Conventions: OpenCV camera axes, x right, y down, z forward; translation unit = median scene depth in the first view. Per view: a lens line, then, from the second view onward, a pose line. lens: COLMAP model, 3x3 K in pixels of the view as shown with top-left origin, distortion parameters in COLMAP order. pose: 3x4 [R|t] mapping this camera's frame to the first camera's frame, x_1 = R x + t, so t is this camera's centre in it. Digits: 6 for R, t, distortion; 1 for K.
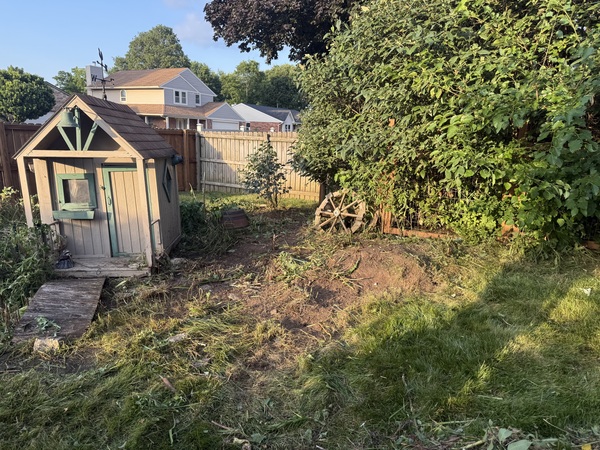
lens RADIAL K [[428.7, 0, 294.0], [0, 428.7, 224.0], [0, 0, 1]] dist [0.032077, -0.039437]
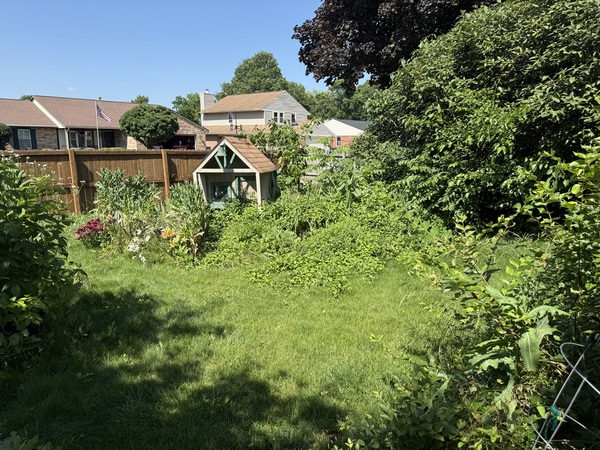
lens RADIAL K [[428.7, 0, 291.6], [0, 428.7, 234.4], [0, 0, 1]] dist [0.032077, -0.039437]
pose [[0.975397, 0.009793, -0.220237, 0.102820], [-0.010365, 0.999945, -0.001441, 0.065411], [0.220210, 0.003689, 0.975445, -0.437219]]
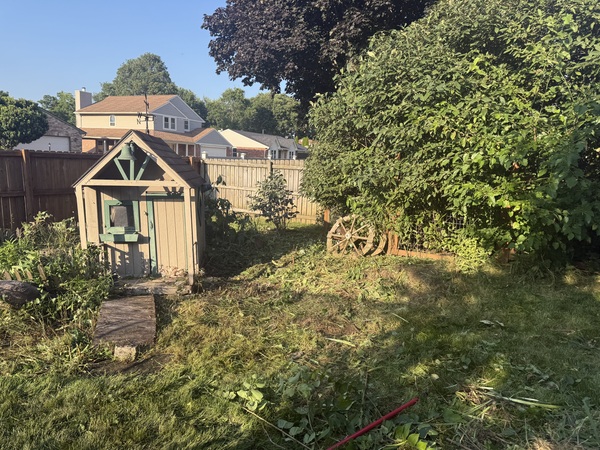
lens RADIAL K [[428.7, 0, 288.2], [0, 428.7, 219.3], [0, 0, 1]] dist [0.032077, -0.039437]
pose [[0.999342, 0.003131, 0.036132, -0.091471], [-0.000783, 0.997896, -0.064833, 0.002086], [-0.036259, 0.064762, 0.997242, -0.084433]]
